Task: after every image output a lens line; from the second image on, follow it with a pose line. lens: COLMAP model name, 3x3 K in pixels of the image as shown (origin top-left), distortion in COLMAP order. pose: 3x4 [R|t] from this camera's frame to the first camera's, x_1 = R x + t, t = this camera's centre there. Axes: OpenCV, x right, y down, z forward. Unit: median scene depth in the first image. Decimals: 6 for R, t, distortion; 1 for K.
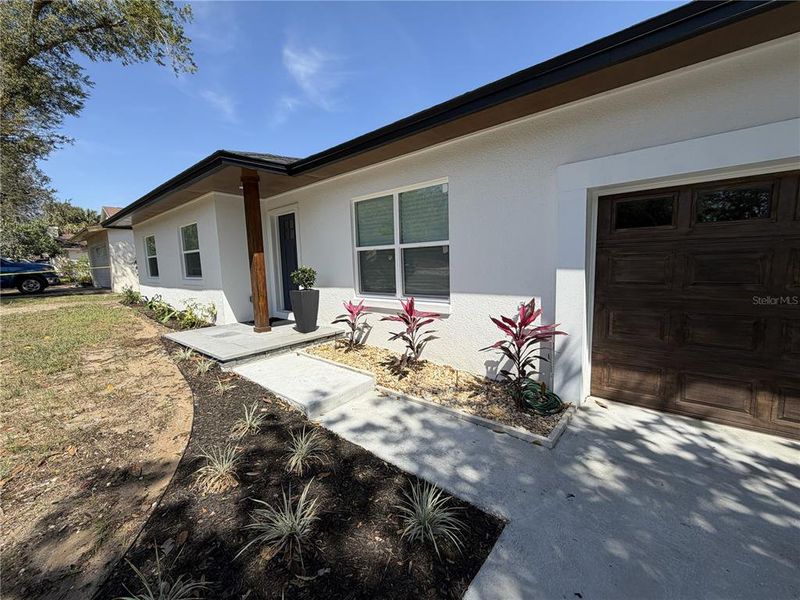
lens RADIAL K [[320.1, 0, 400.0], [0, 320.1, 300.0], [0, 0, 1]] dist [0.000257, 0.000262]
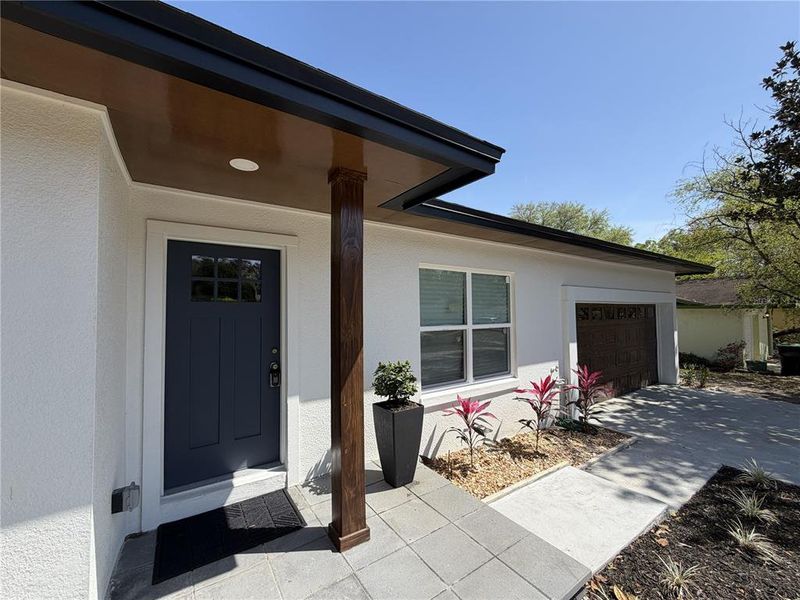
lens RADIAL K [[320.1, 0, 400.0], [0, 320.1, 300.0], [0, 0, 1]] dist [0.000257, 0.000262]
pose [[0.277190, 0.061477, 0.958846, -1.200902], [0.108773, 0.989527, -0.094889, -0.222297], [-0.954638, 0.130598, 0.267600, 1.157960]]
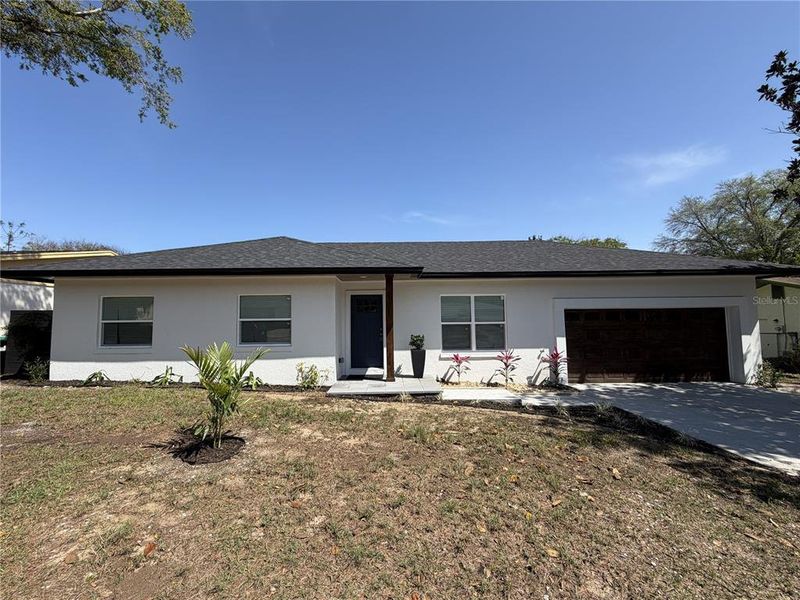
lens RADIAL K [[320.1, 0, 400.0], [0, 320.1, 300.0], [0, 0, 1]] dist [0.000257, 0.000262]
pose [[0.748193, 0.058641, 0.660884, -1.961092], [0.064916, 0.984837, -0.160878, -0.032653], [-0.660297, 0.163270, 0.733042, -0.144599]]
